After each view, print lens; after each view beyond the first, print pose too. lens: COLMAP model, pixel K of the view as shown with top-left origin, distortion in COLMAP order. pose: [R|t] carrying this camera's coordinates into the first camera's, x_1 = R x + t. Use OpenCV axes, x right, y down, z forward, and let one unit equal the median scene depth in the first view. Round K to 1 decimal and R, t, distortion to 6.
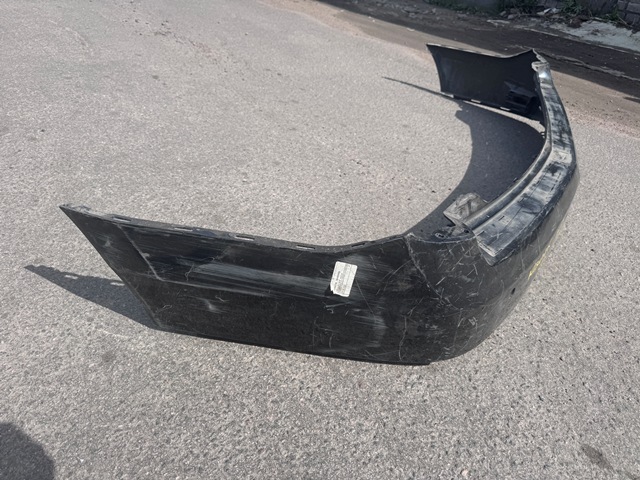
lens RADIAL K [[491.5, 0, 320.9], [0, 491.5, 250.8], [0, 0, 1]] dist [0.014546, -0.037457]
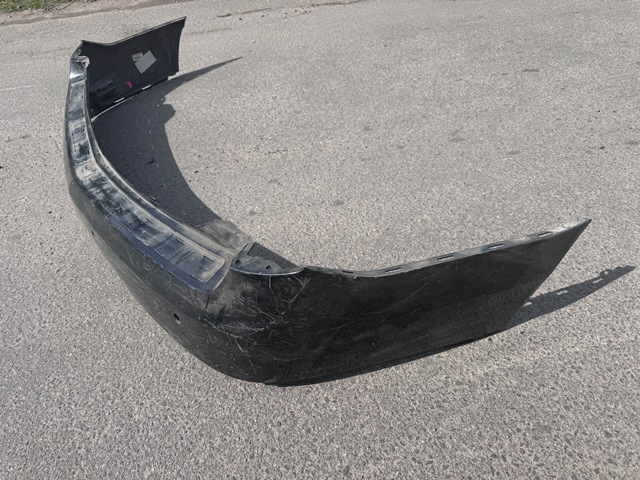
lens RADIAL K [[491.5, 0, 320.9], [0, 491.5, 250.8], [0, 0, 1]] dist [0.014546, -0.037457]
pose [[-0.543432, 0.496766, -0.676687, 1.006205], [-0.415630, 0.541139, 0.731041, -1.040898], [0.729338, 0.678522, -0.087602, 1.579745]]
